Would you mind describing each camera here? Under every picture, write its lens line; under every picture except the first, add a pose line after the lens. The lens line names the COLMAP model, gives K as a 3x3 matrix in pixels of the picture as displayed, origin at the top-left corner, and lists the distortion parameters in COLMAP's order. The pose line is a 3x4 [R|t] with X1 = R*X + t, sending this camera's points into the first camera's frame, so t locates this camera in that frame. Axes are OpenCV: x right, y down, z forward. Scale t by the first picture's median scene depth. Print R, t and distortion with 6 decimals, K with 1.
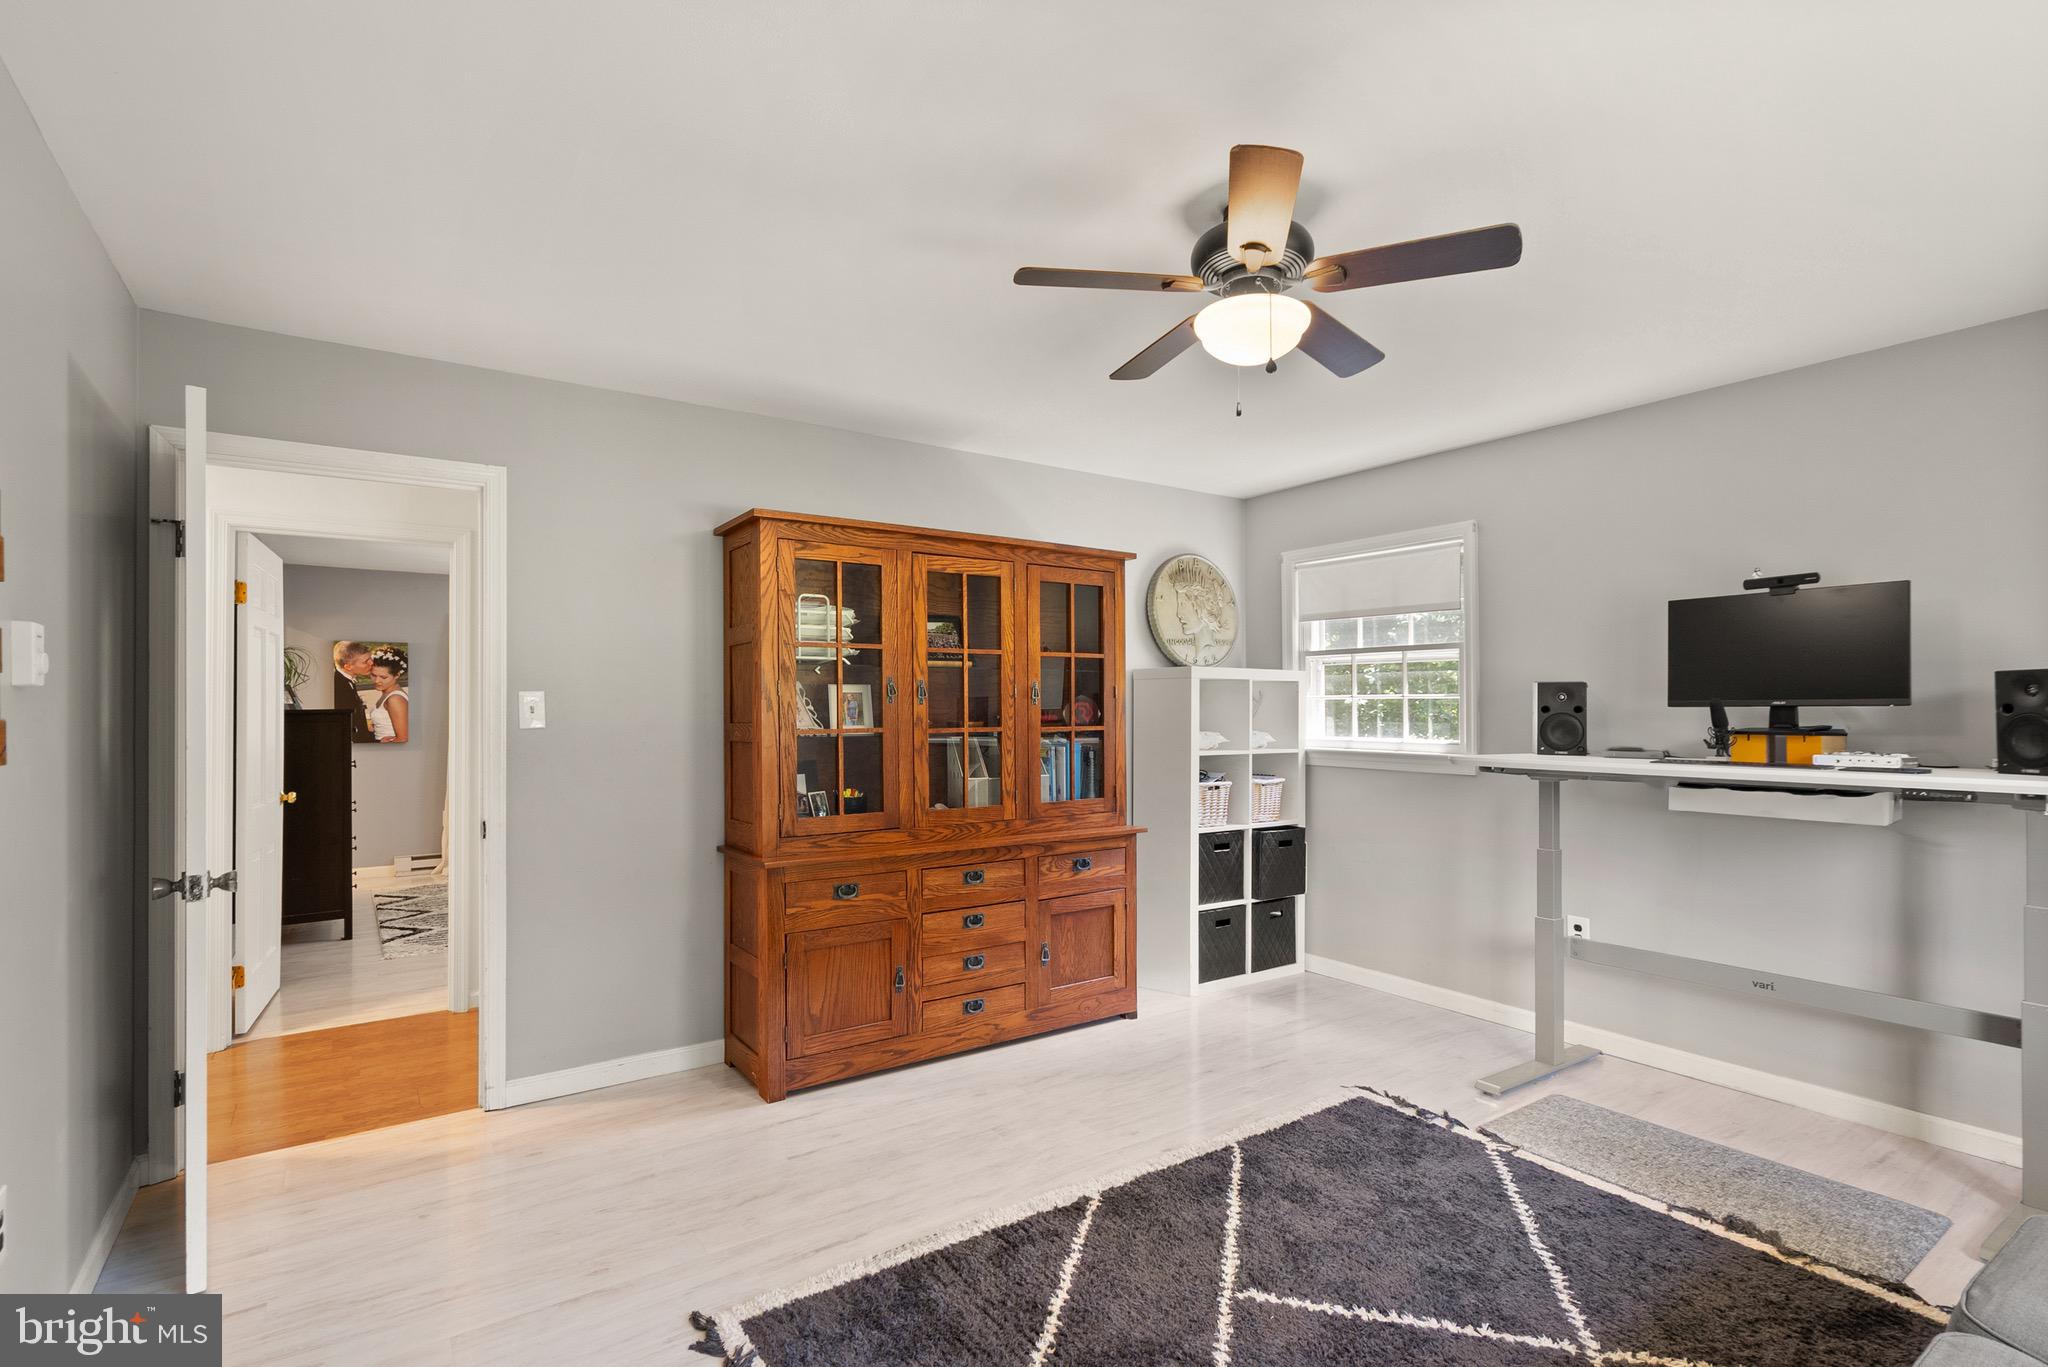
lens RADIAL K [[967.0, 0, 999.2], [0, 967.0, 695.2], [0, 0, 1]] dist [-0.003291, 0.002214]
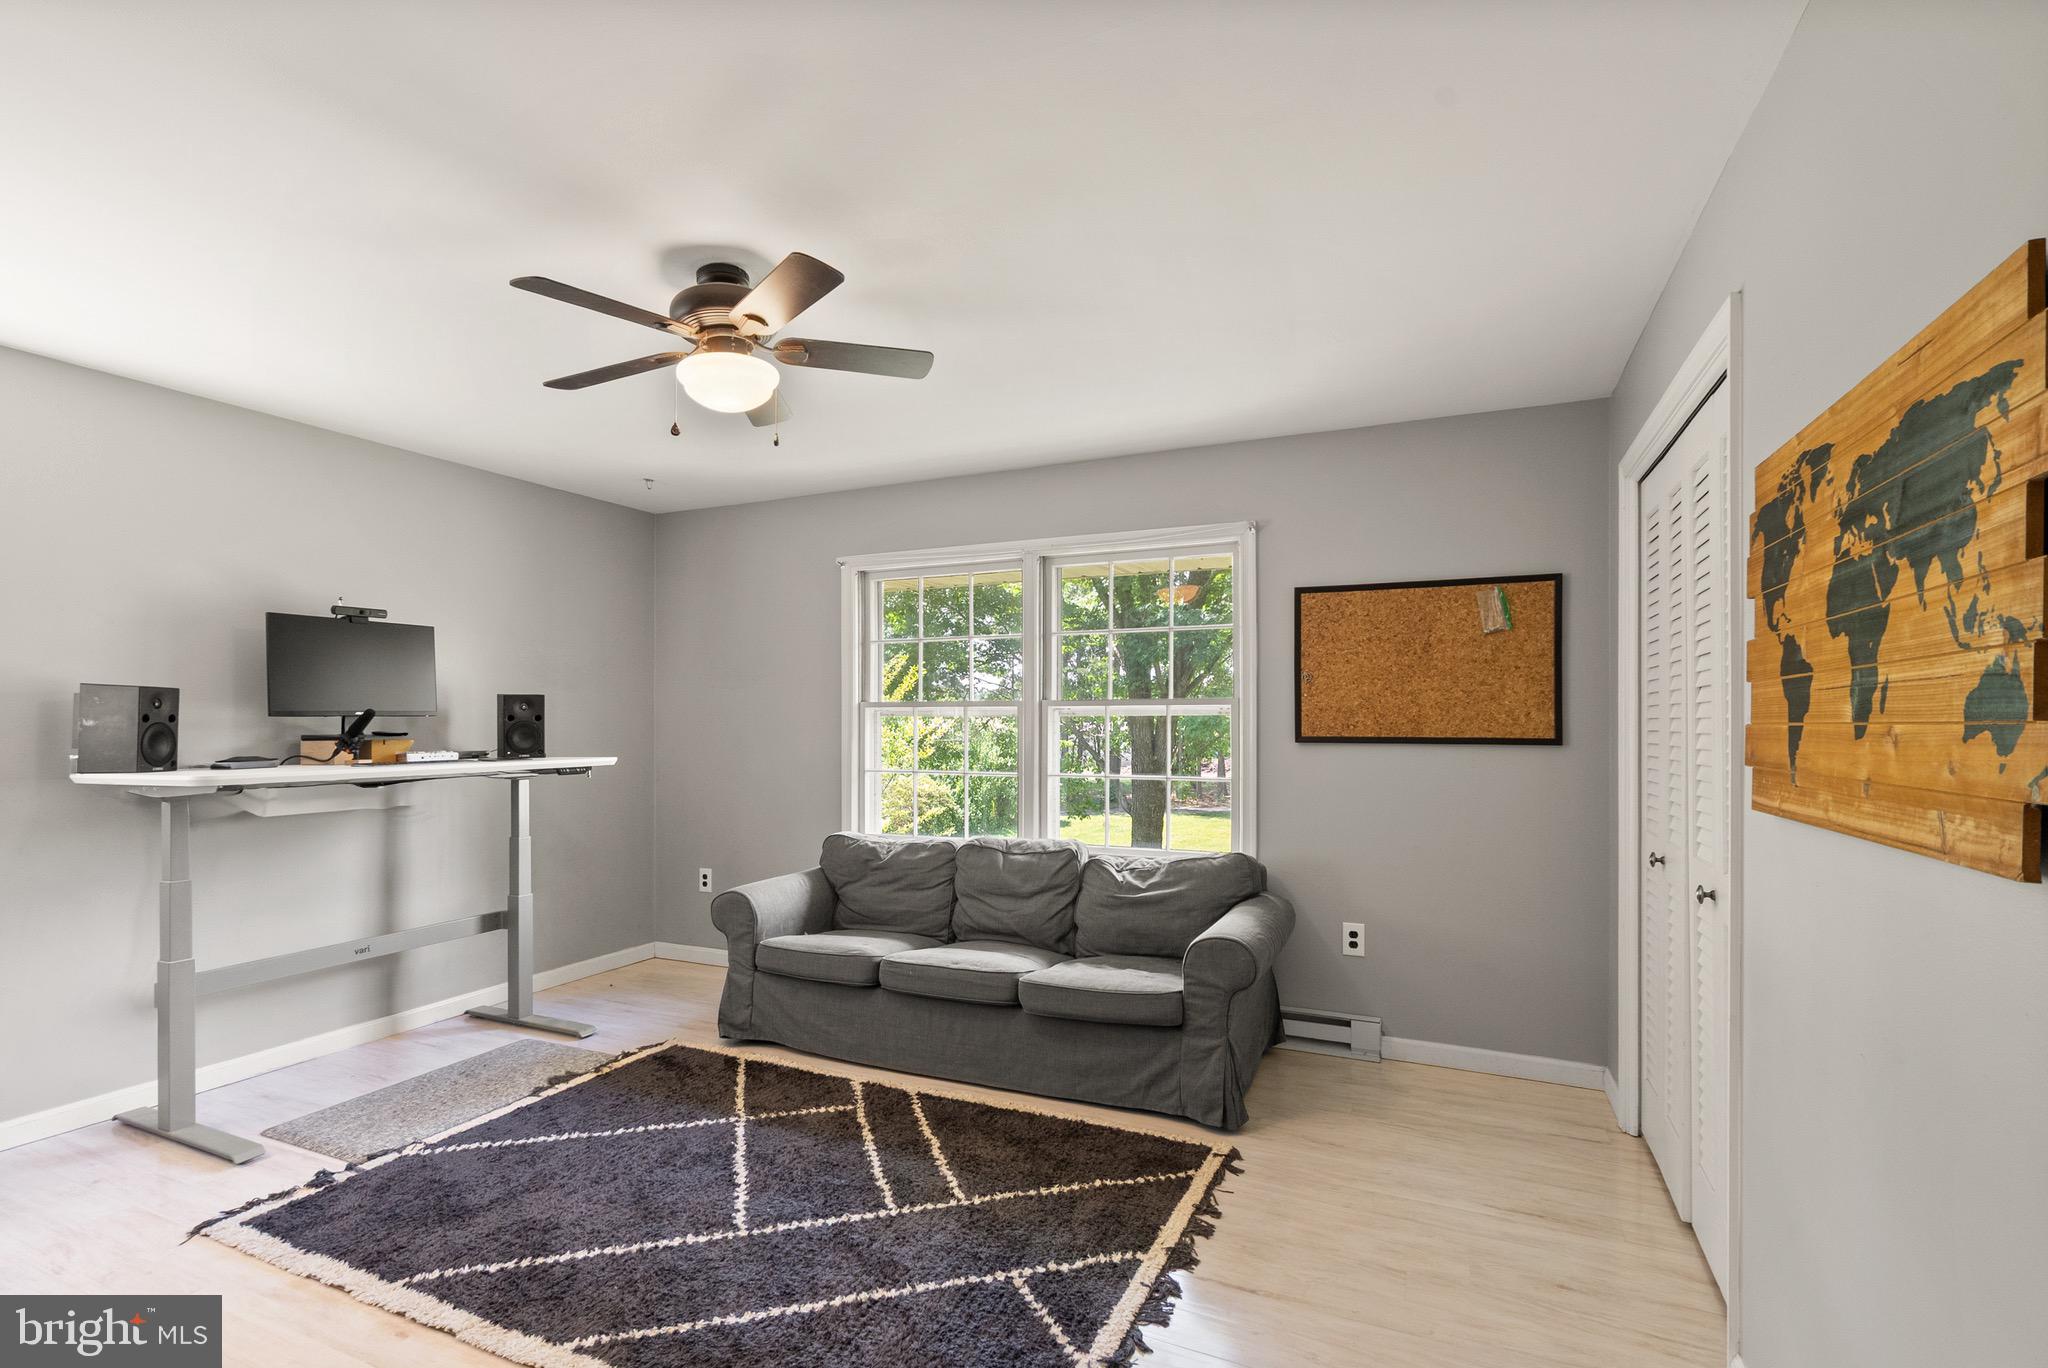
lens RADIAL K [[938.4, 0, 1012.1], [0, 938.4, 717.7], [0, 0, 1]] dist [-0.003478, -0.000152]
pose [[-0.515756, 0.000059, 0.856735, -0.648185], [-0.011655, 0.999907, -0.007085, 0.013949], [-0.856656, -0.013639, -0.515708, 0.972829]]
